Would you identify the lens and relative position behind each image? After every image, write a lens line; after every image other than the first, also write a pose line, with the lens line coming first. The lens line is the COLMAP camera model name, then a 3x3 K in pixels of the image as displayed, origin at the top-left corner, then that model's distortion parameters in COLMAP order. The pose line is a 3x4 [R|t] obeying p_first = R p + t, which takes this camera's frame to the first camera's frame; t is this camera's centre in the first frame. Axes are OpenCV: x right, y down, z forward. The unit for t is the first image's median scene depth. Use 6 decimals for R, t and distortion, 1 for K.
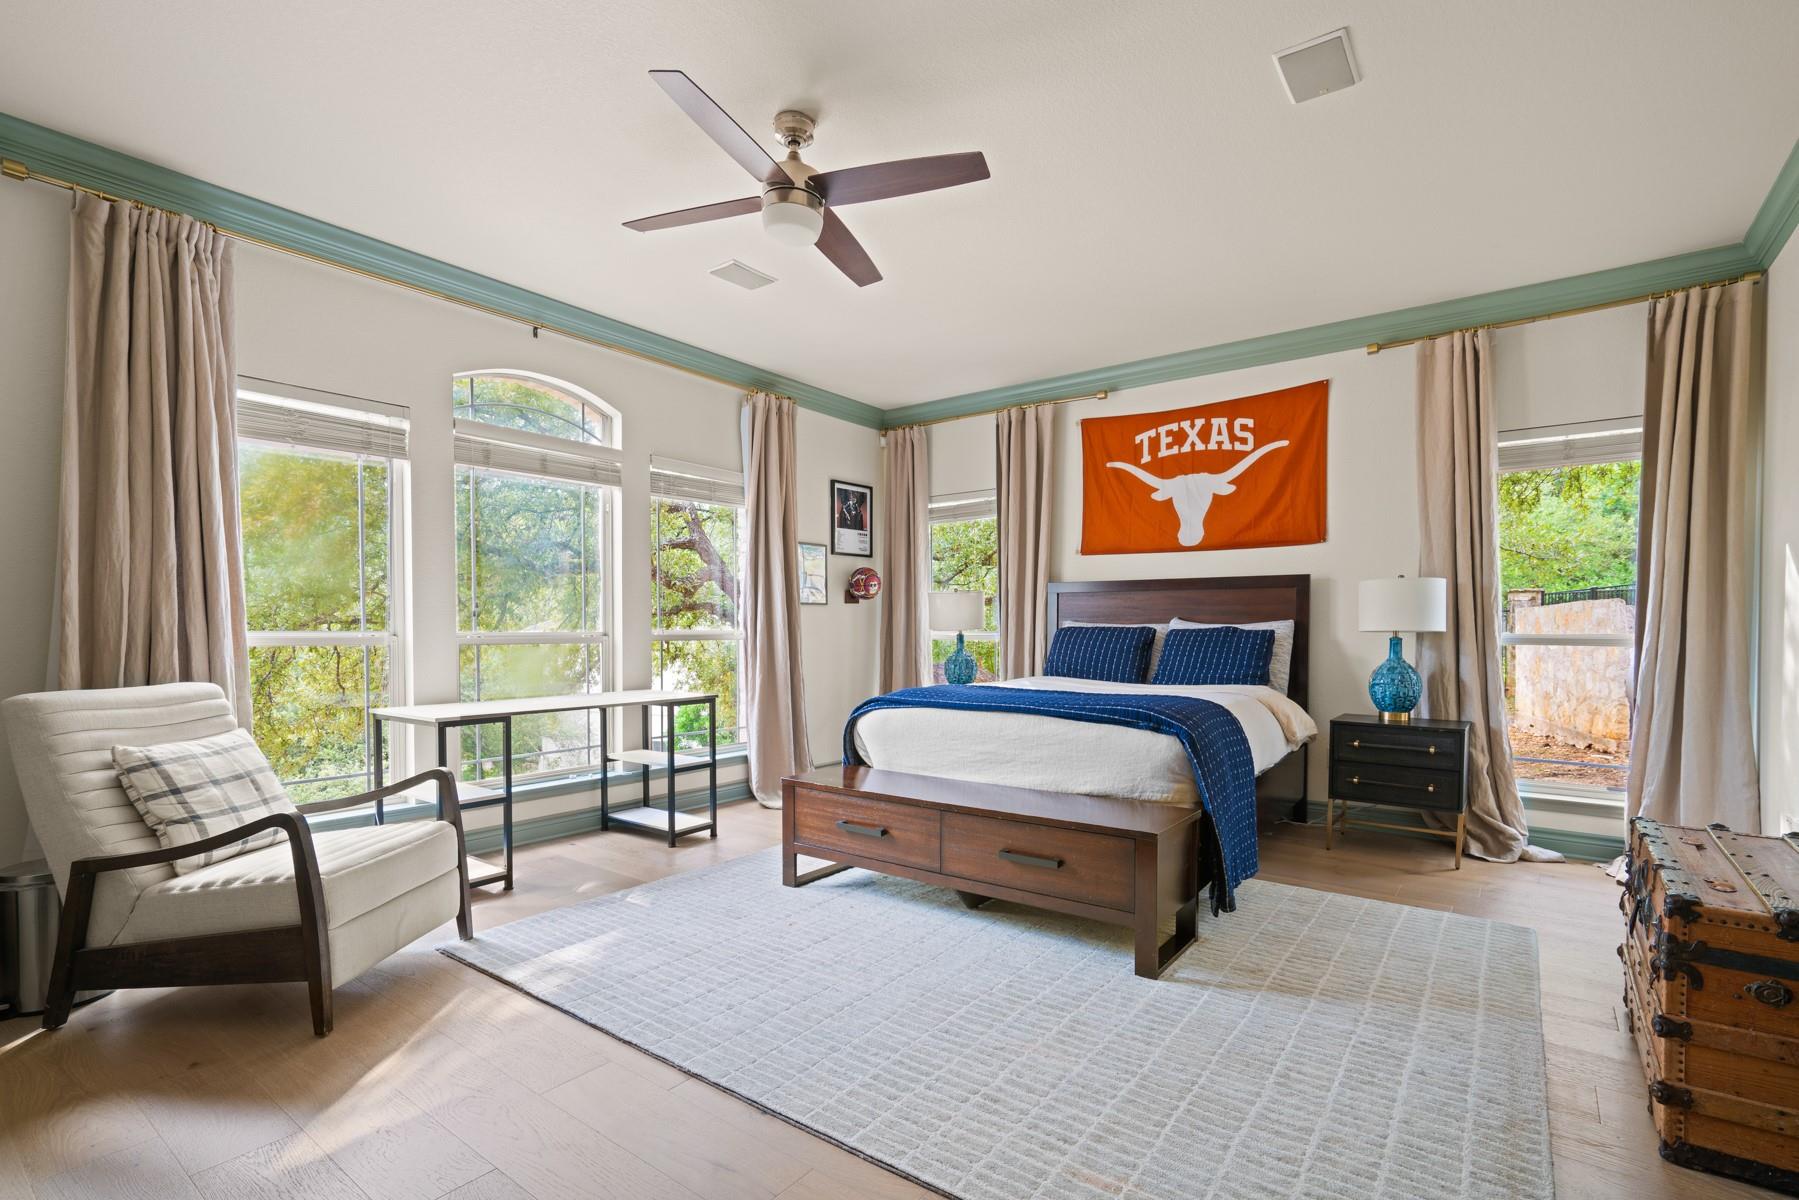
lens RADIAL K [[833.7, 0, 900.3], [0, 833.7, 615.3], [0, 0, 1]] dist [0.017076, 0.000175]
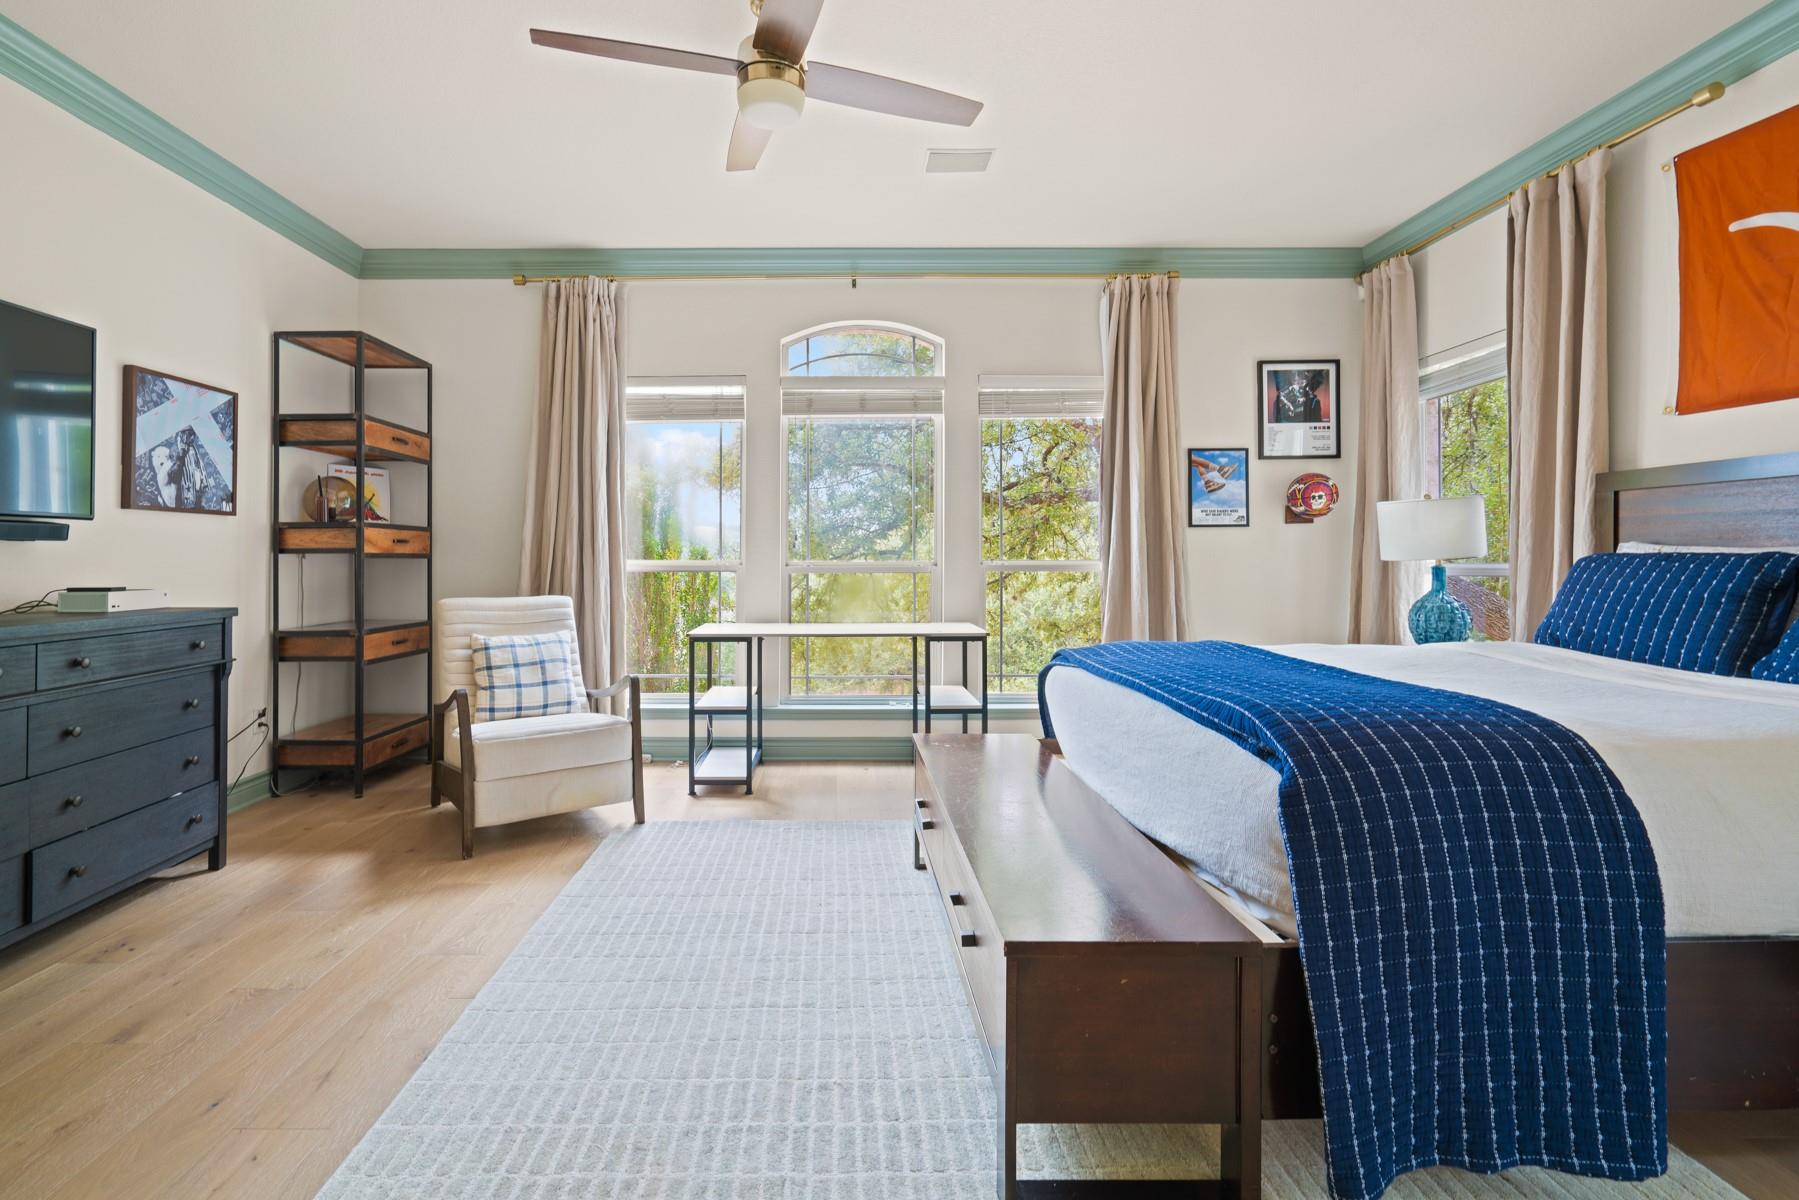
lens RADIAL K [[843.4, 0, 895.9], [0, 843.4, 526.2], [0, 0, 1]] dist [-0.001305, 0.015939]
pose [[0.610175, -0.033148, -0.791573, 0.343823], [0.013783, 0.999417, -0.031227, 0.006777], [0.792147, 0.008144, 0.610277, 0.296735]]
